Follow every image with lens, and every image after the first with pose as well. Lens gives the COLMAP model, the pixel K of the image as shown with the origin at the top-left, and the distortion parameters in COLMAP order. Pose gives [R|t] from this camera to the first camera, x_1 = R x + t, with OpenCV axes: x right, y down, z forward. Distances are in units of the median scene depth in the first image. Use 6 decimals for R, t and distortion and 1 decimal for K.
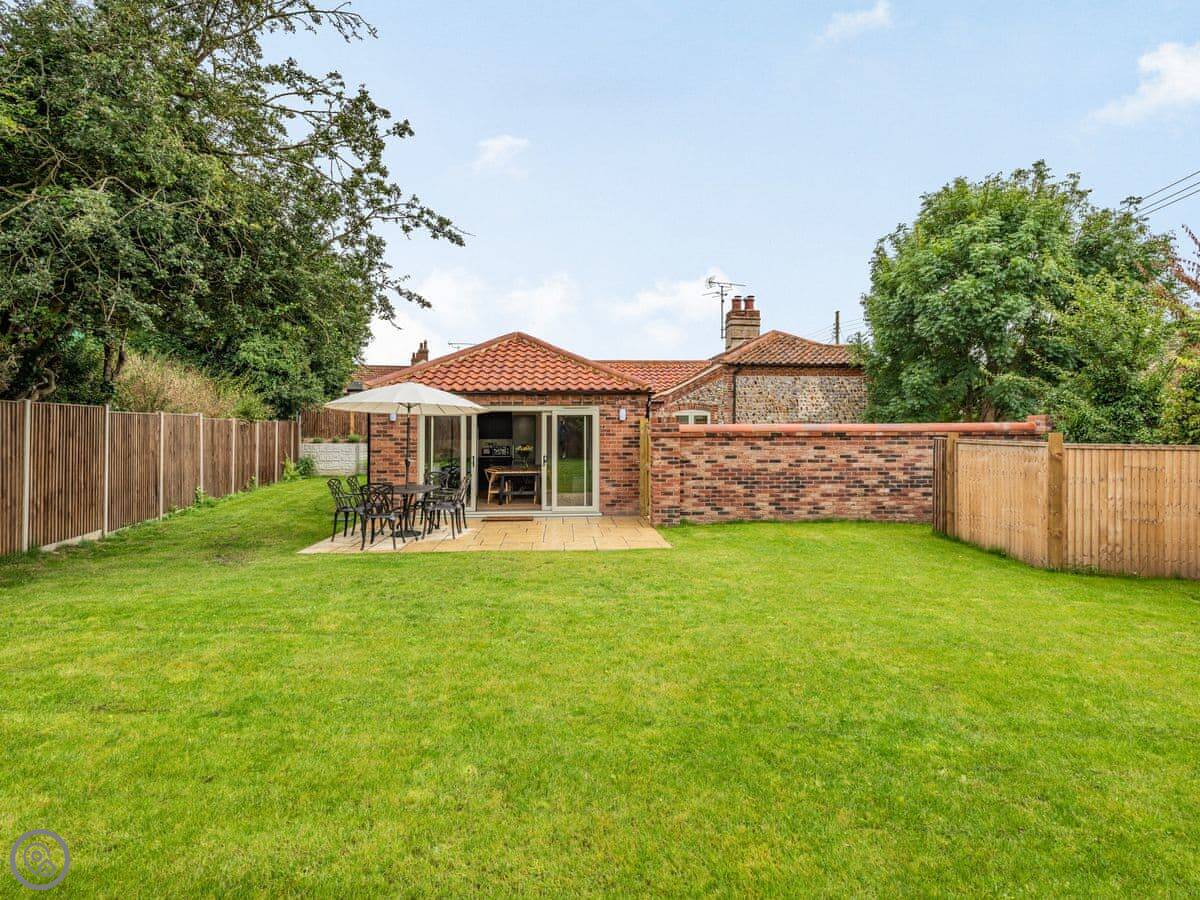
lens RADIAL K [[643.1, 0, 603.3], [0, 643.1, 405.2], [0, 0, 1]] dist [0.004643, 0.000828]
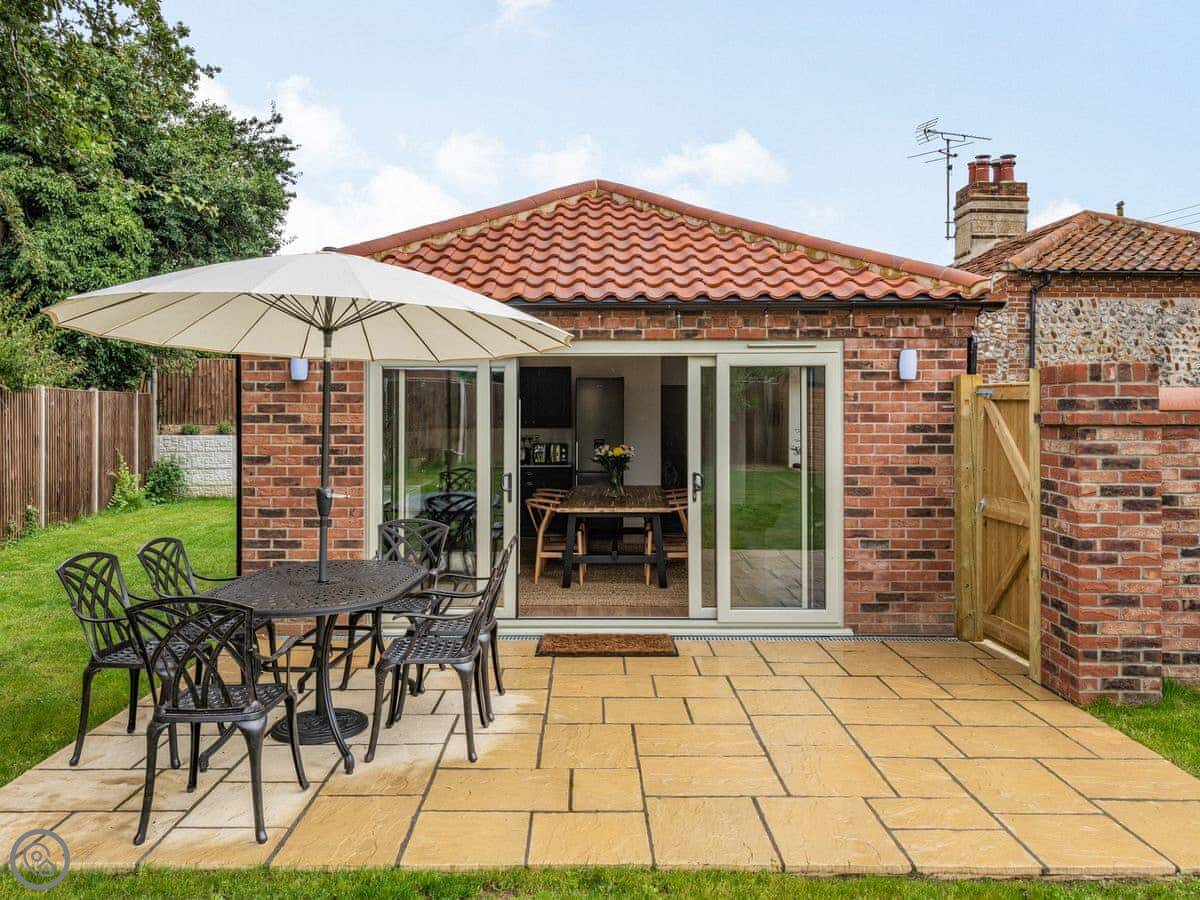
lens RADIAL K [[898.9, 0, 594.6], [0, 898.9, 407.1], [0, 0, 1]] dist [0.014202, -0.004623]
pose [[0.998564, 0.003228, -0.053469, -0.123574], [-0.001682, 0.999580, 0.028937, 0.024630], [0.053540, -0.028806, 0.998150, 0.474825]]
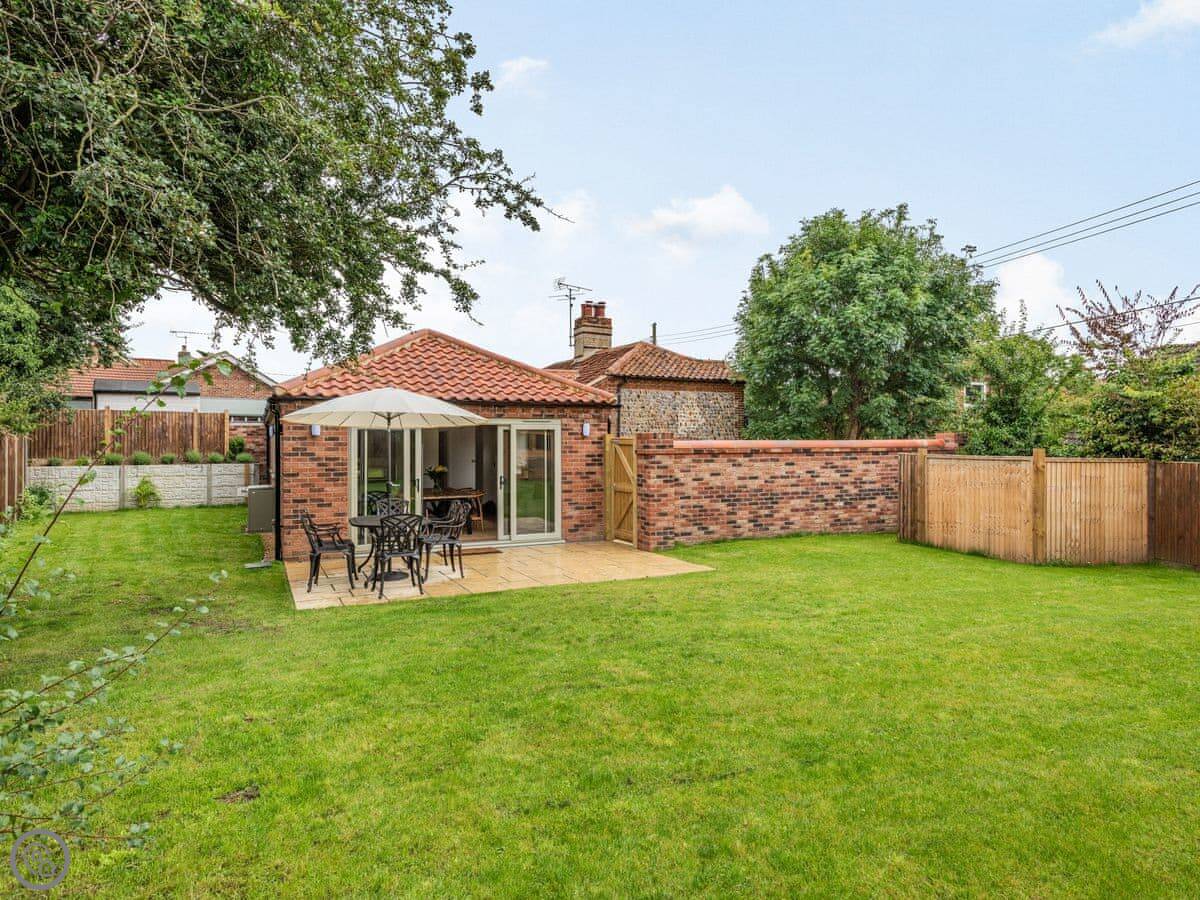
lens RADIAL K [[730.7, 0, 598.7], [0, 730.7, 425.6], [0, 0, 1]] dist [0.011052, 0.000661]
pose [[0.919937, 0.010165, 0.391935, -0.358109], [-0.014169, 0.999873, 0.007323, 0.001437], [-0.391811, -0.012290, 0.919964, 0.050885]]
